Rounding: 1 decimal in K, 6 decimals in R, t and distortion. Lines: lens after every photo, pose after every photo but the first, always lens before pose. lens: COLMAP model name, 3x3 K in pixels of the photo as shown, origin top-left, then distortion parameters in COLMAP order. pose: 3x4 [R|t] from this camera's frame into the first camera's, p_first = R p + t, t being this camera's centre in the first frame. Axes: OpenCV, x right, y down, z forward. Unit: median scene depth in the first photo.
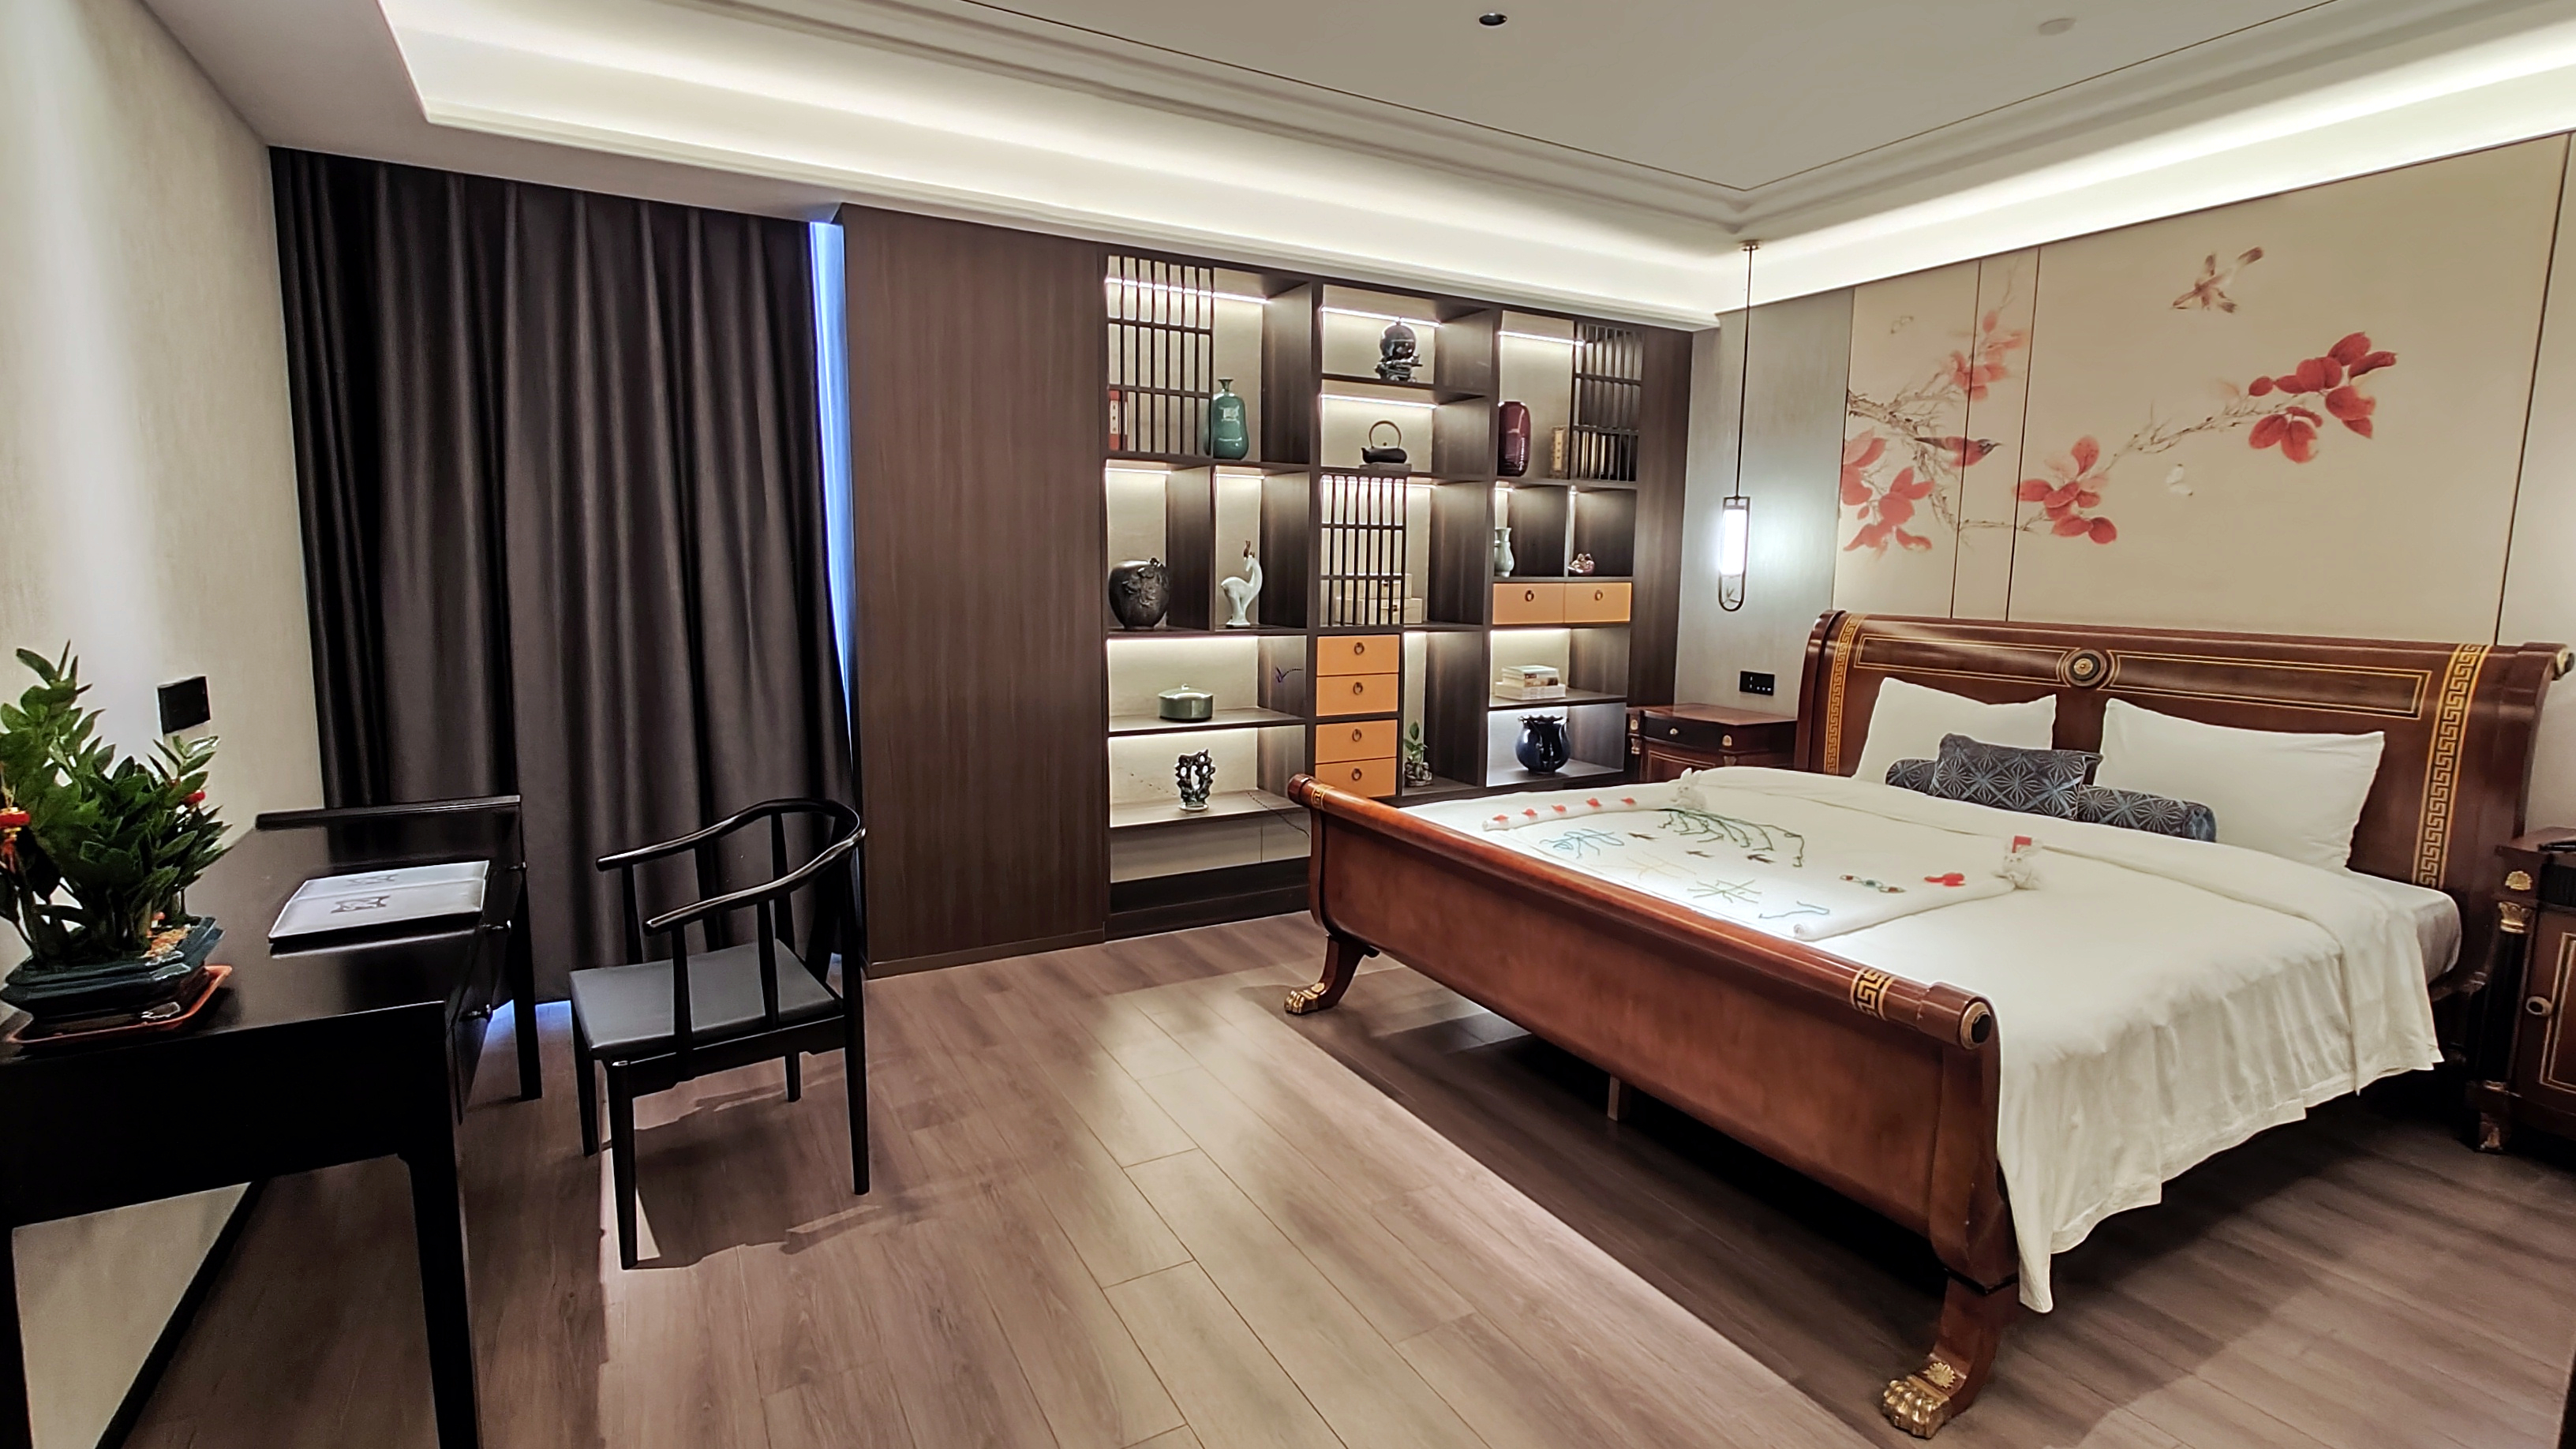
lens RADIAL K [[1171.5, 0, 1288.6], [0, 1171.5, 721.7], [0, 0, 1]] dist [-0.002368, 0.000026]
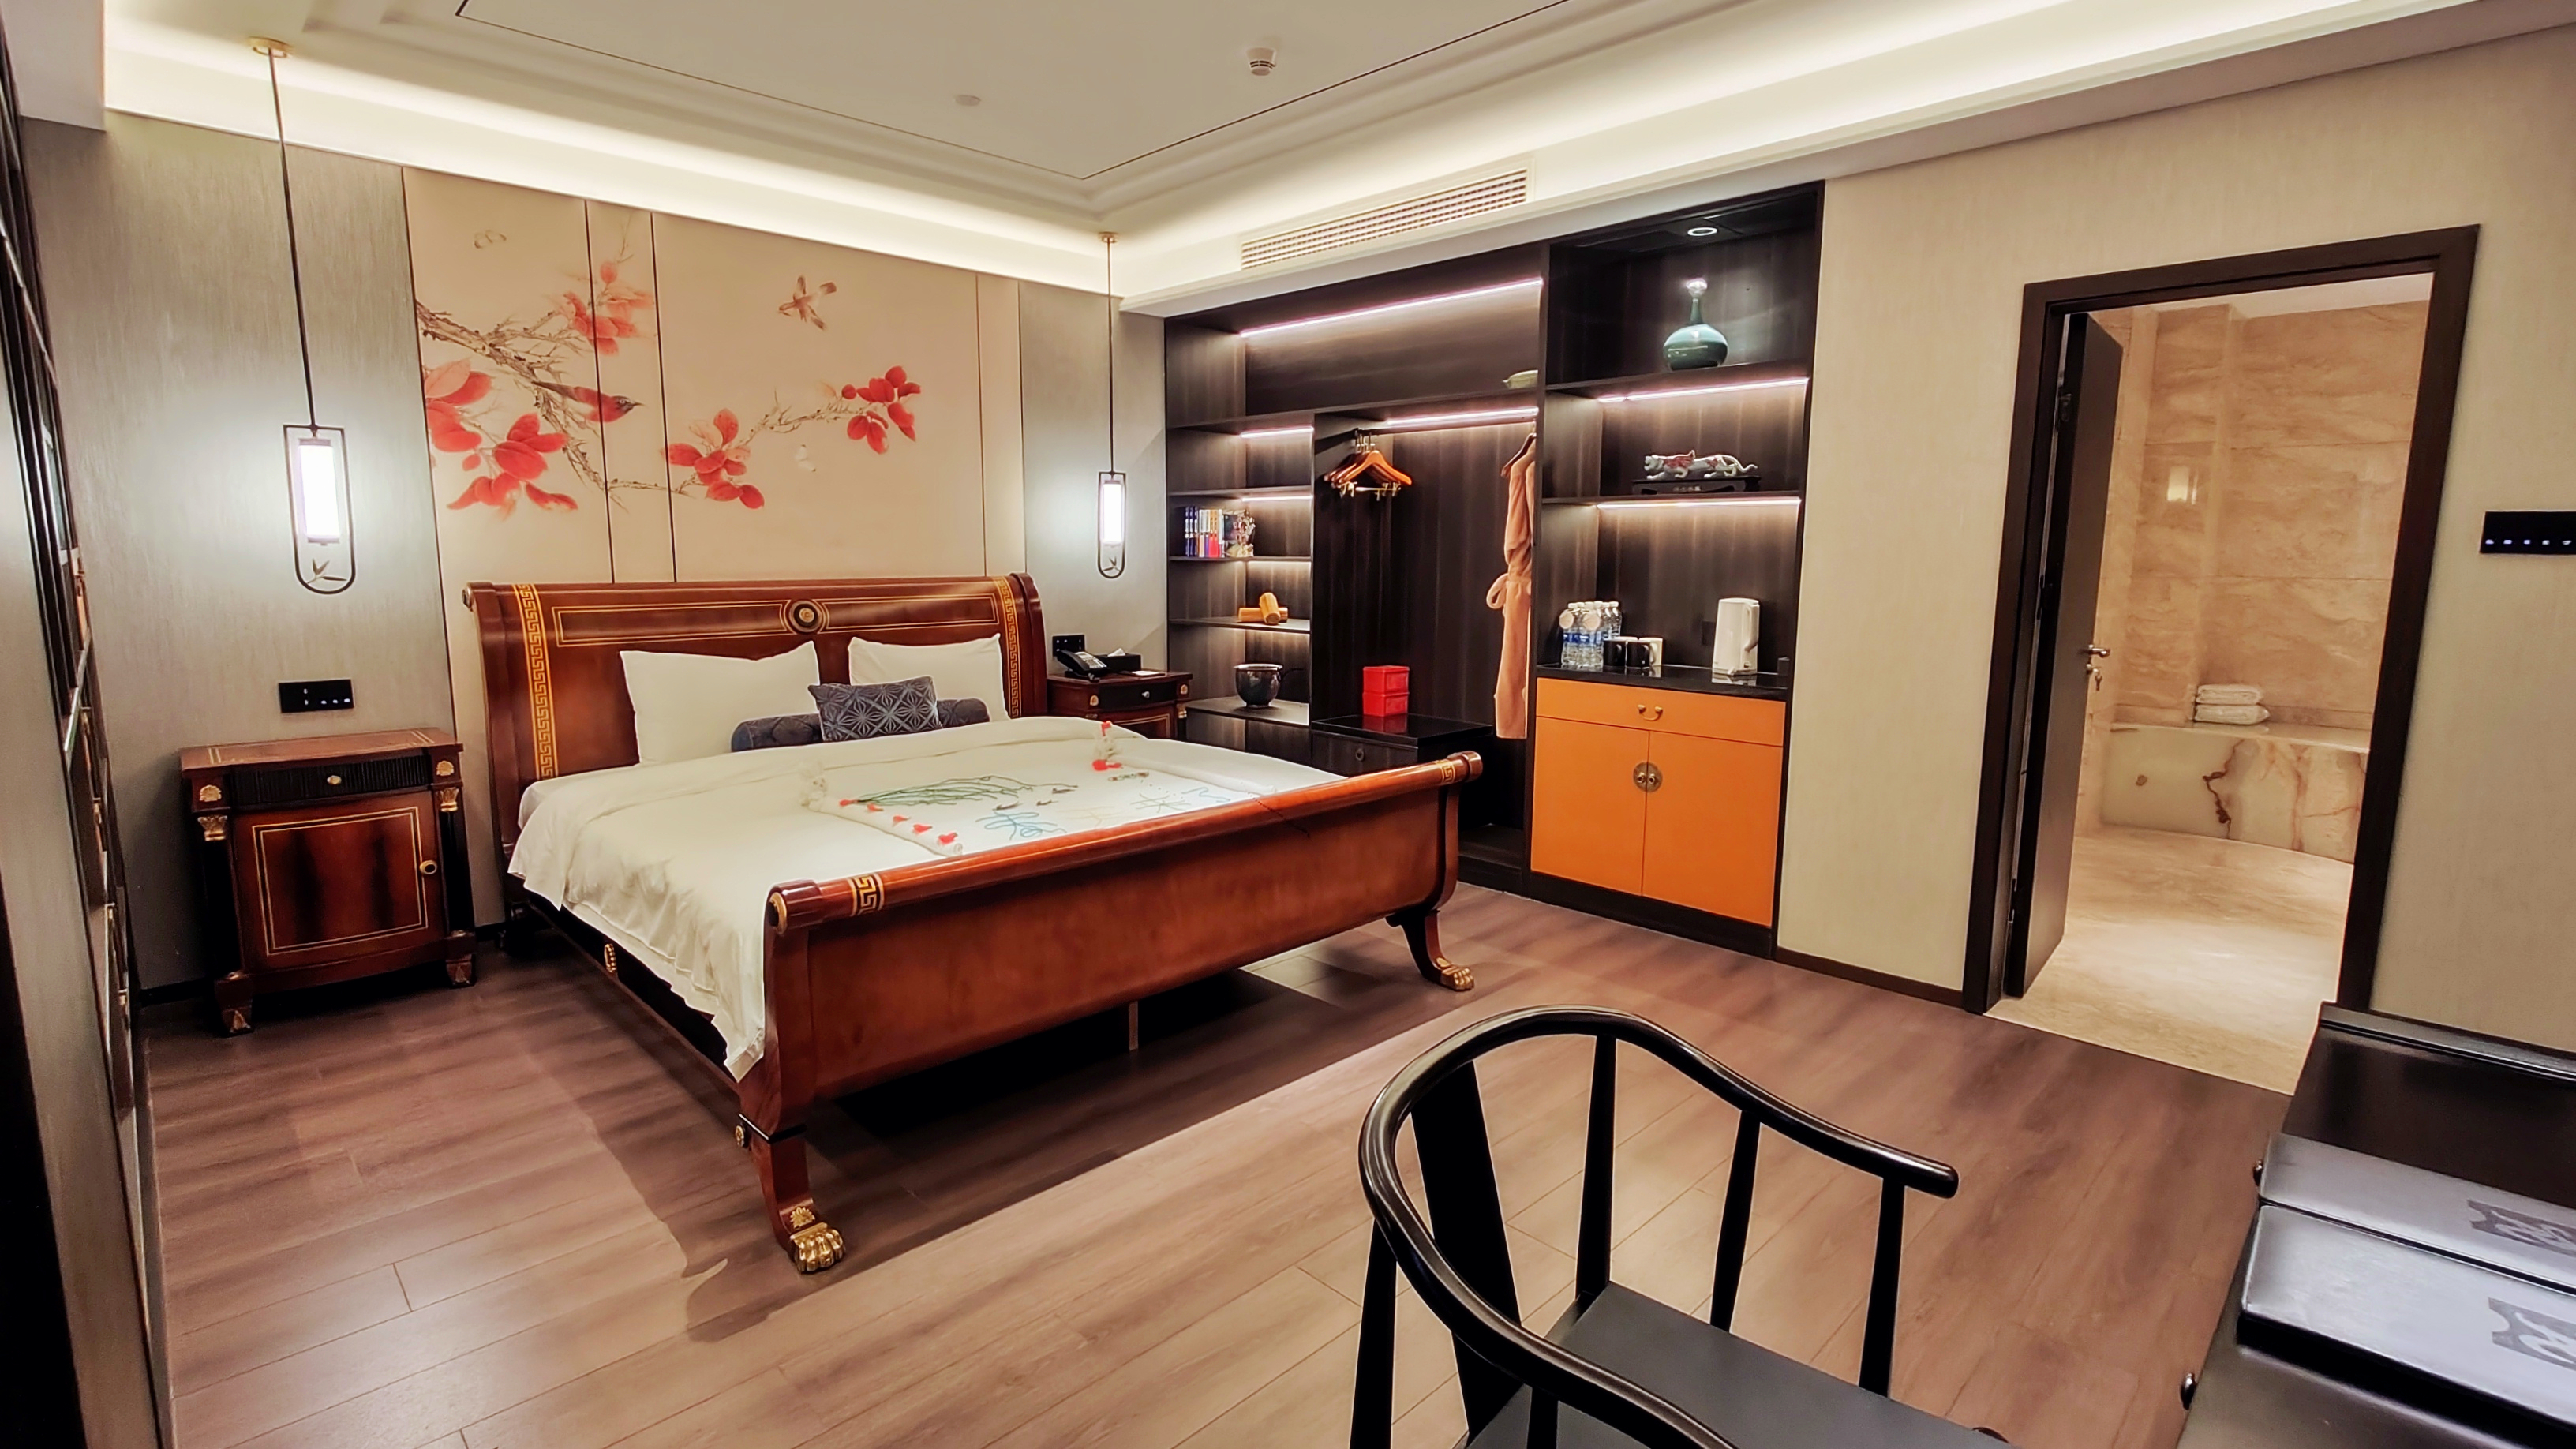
lens RADIAL K [[1171.5, 0, 1285.5], [0, 1171.5, 711.9], [0, 0, 1]] dist [-0.002368, 0.000026]
pose [[-0.258201, -0.138760, 0.956074, -0.511071], [0.132725, 0.975153, 0.177374, -0.087057], [-0.956931, 0.172693, -0.233369, 0.754343]]
